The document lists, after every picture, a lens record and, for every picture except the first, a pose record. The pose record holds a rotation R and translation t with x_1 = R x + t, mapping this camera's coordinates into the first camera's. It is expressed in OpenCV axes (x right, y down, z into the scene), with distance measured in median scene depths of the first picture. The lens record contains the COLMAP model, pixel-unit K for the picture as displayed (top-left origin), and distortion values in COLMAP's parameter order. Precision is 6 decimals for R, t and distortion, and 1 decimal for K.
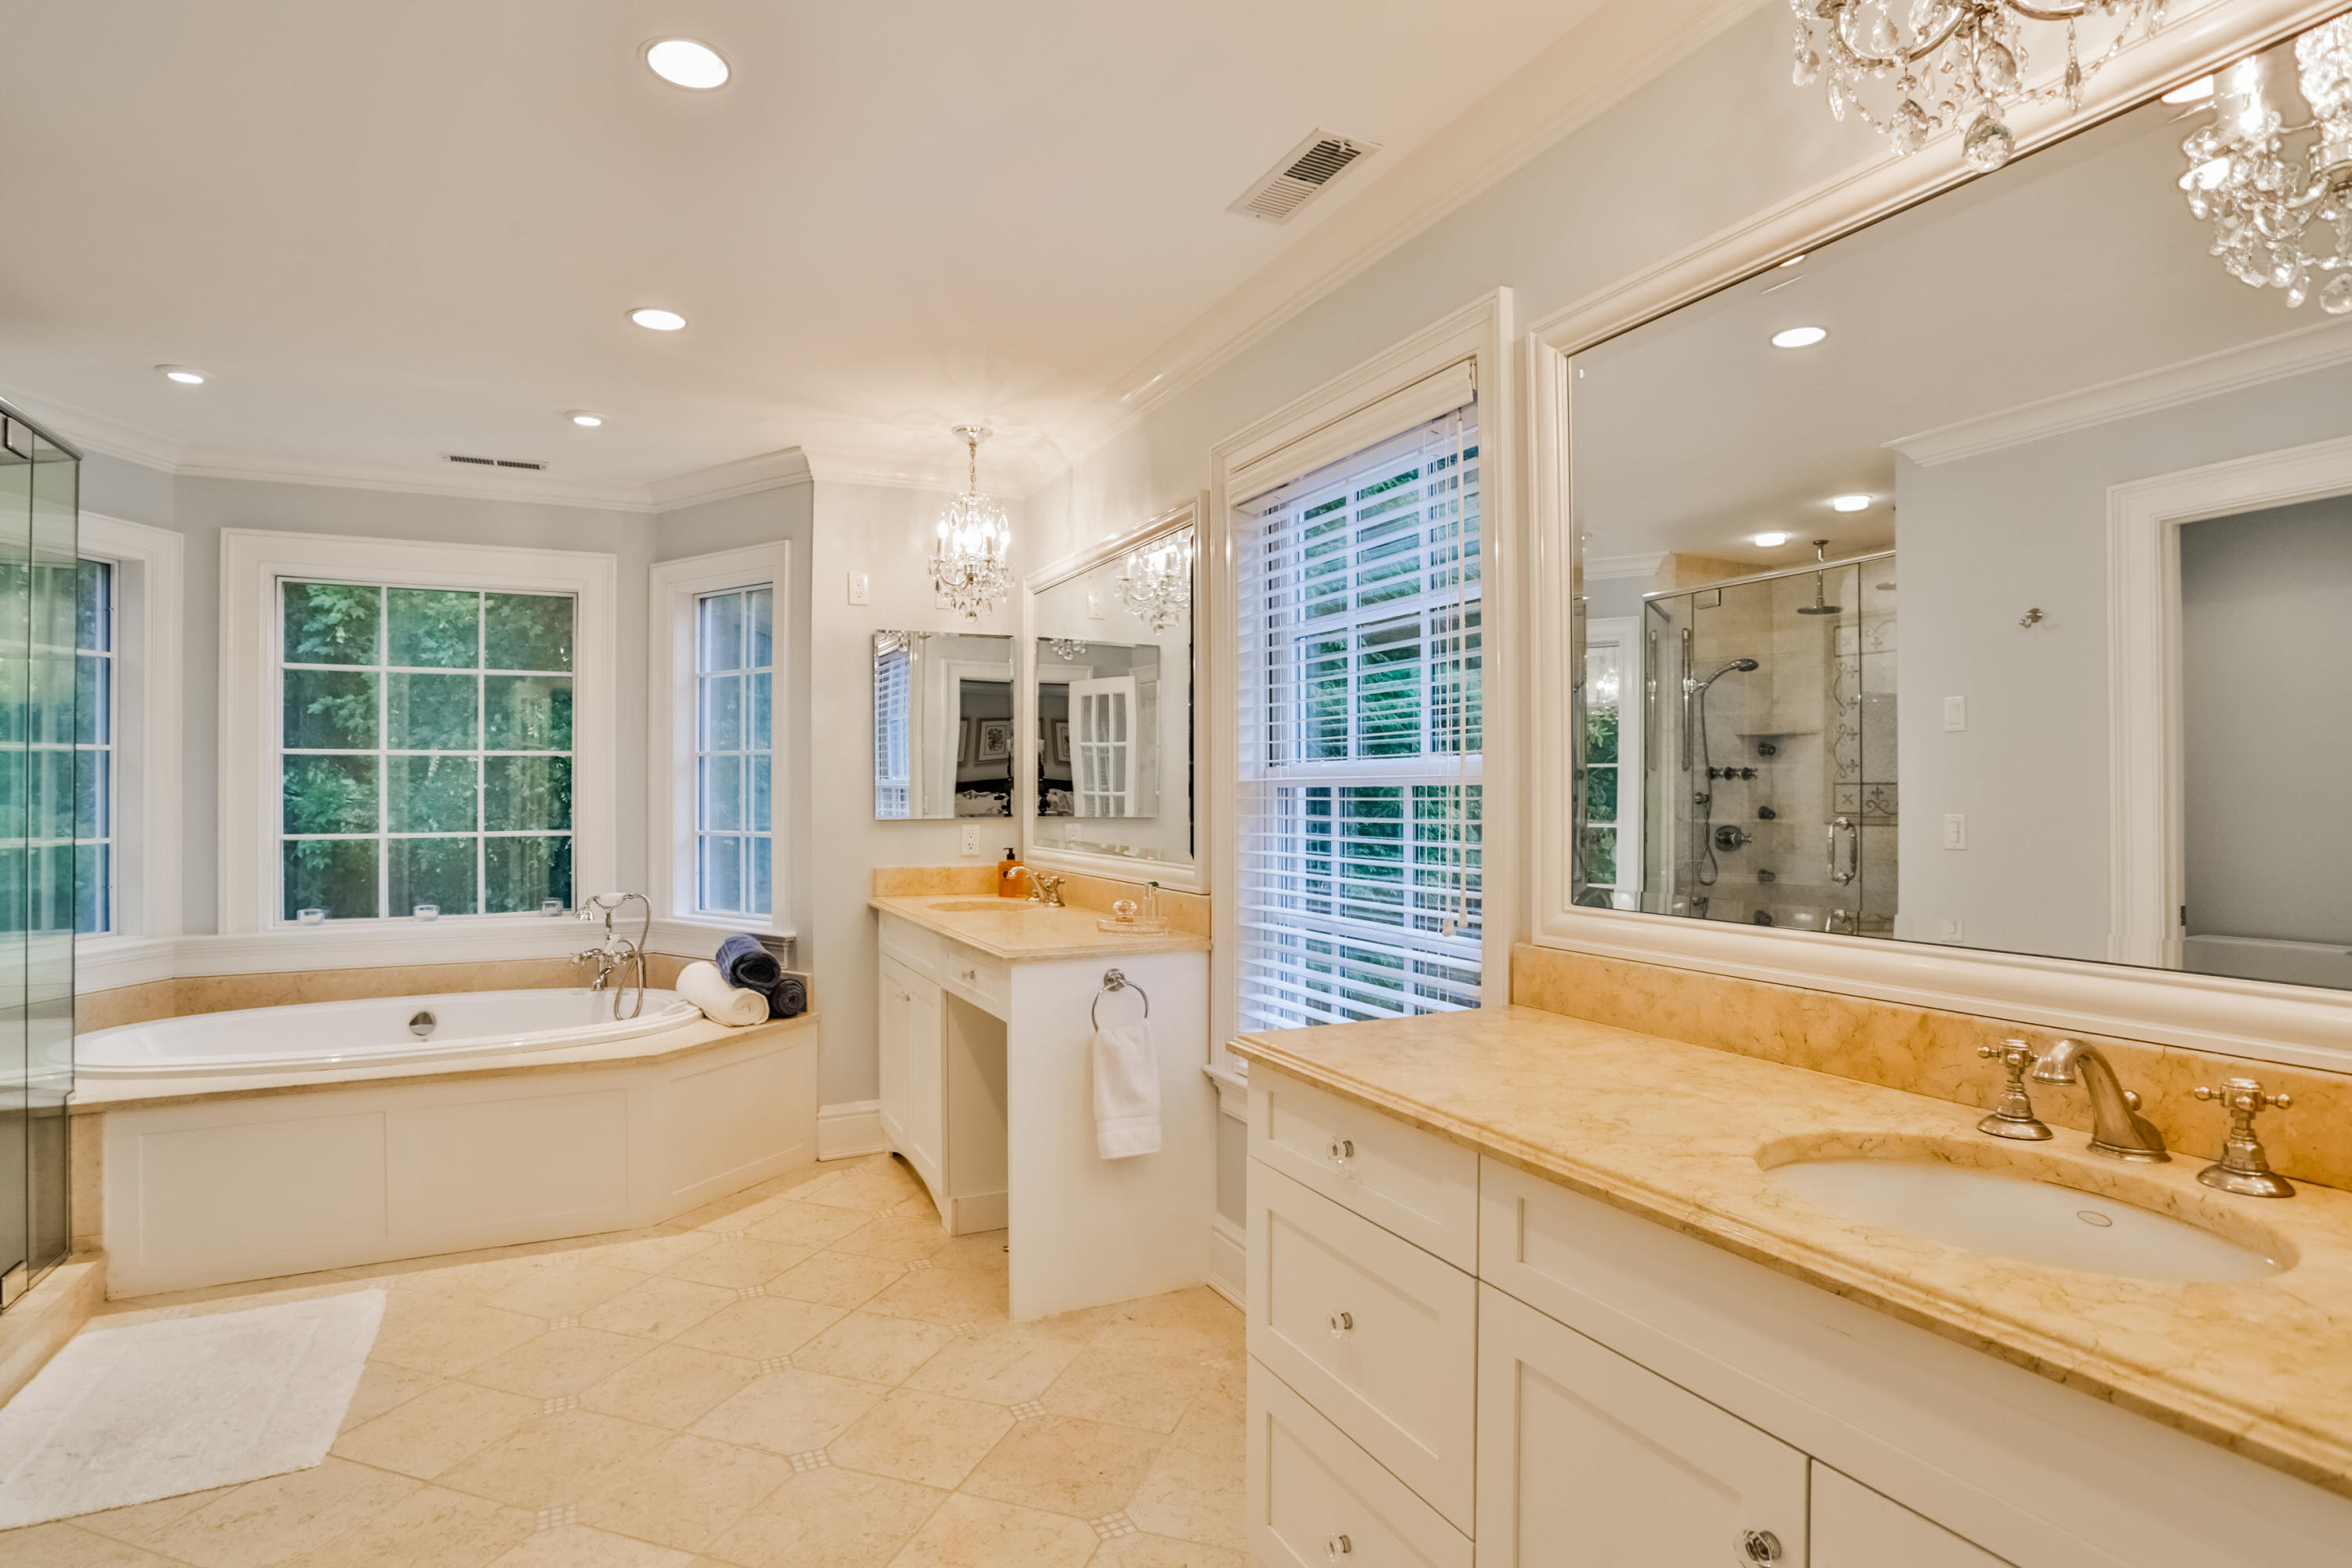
lens RADIAL K [[1196.3, 0, 1176.0], [0, 1196.3, 784.0], [0, 0, 1]] dist [-0.061436, 0.023280]
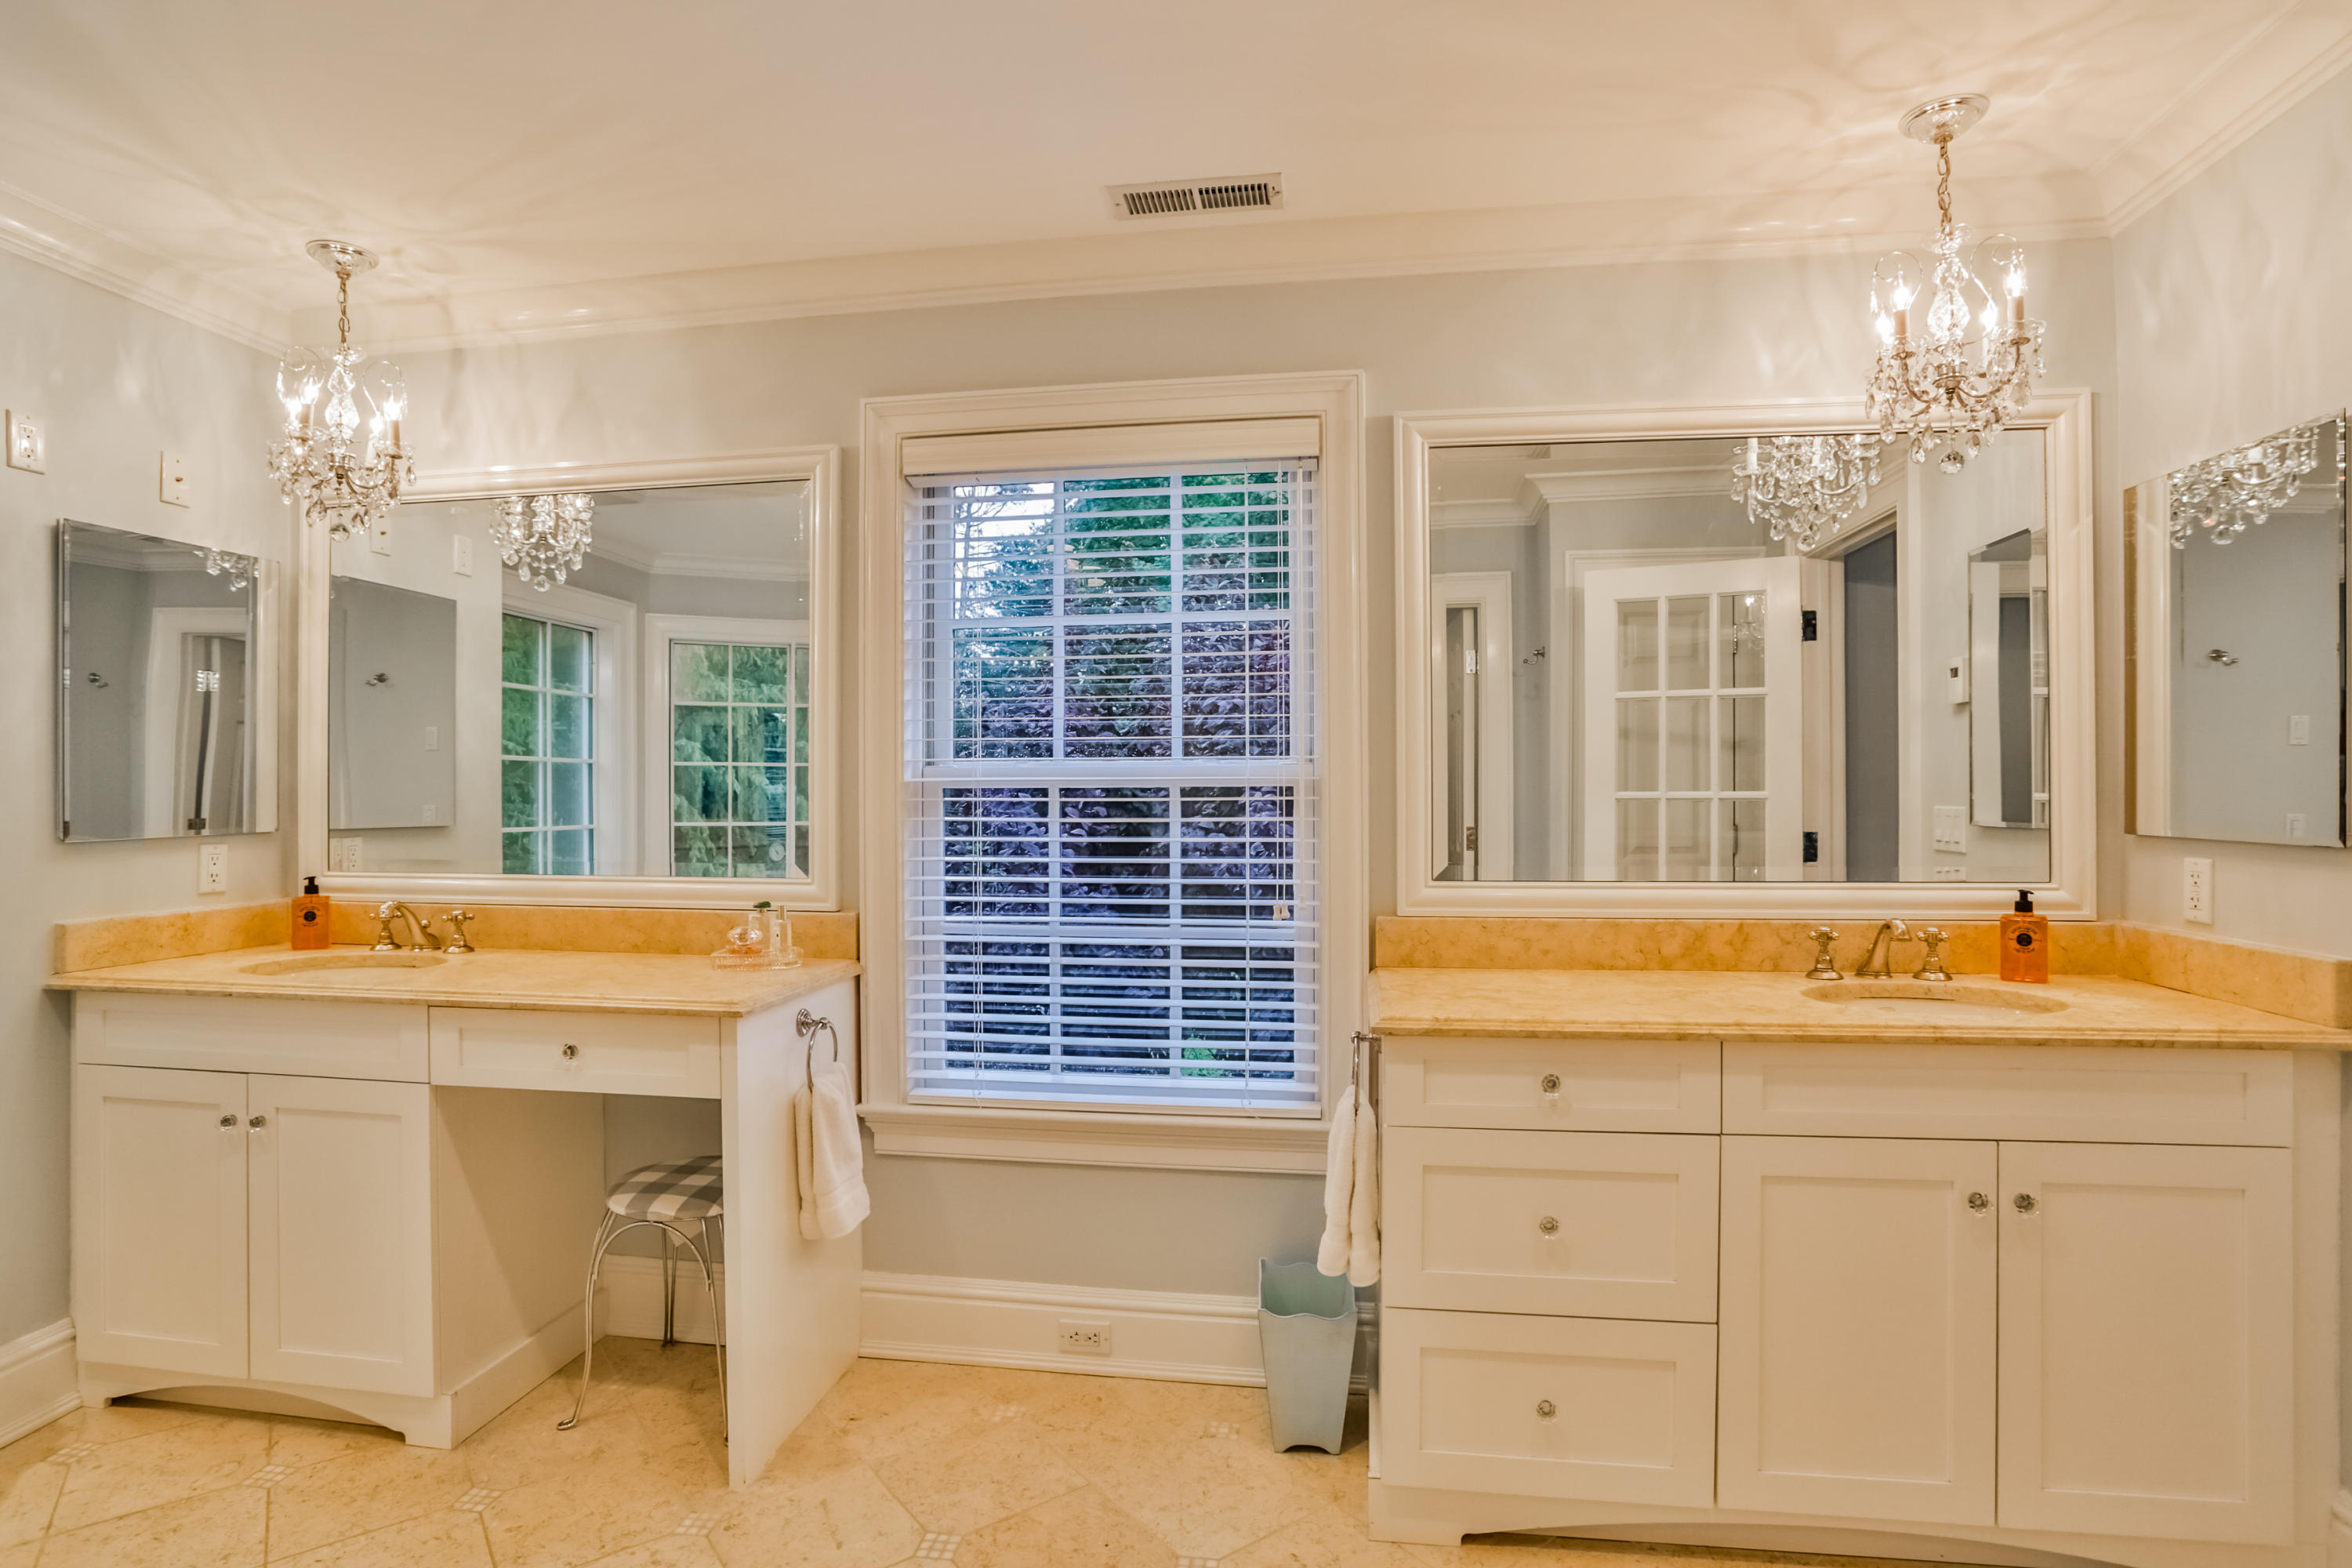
lens RADIAL K [[1196.3, 0, 1176.0], [0, 1196.3, 784.0], [0, 0, 1]] dist [-0.061436, 0.023280]
pose [[0.573984, 0.003595, 0.818859, -0.732579], [-0.003545, 0.999992, -0.001906, 0.001294], [-0.818859, -0.001809, 0.573992, 0.415011]]
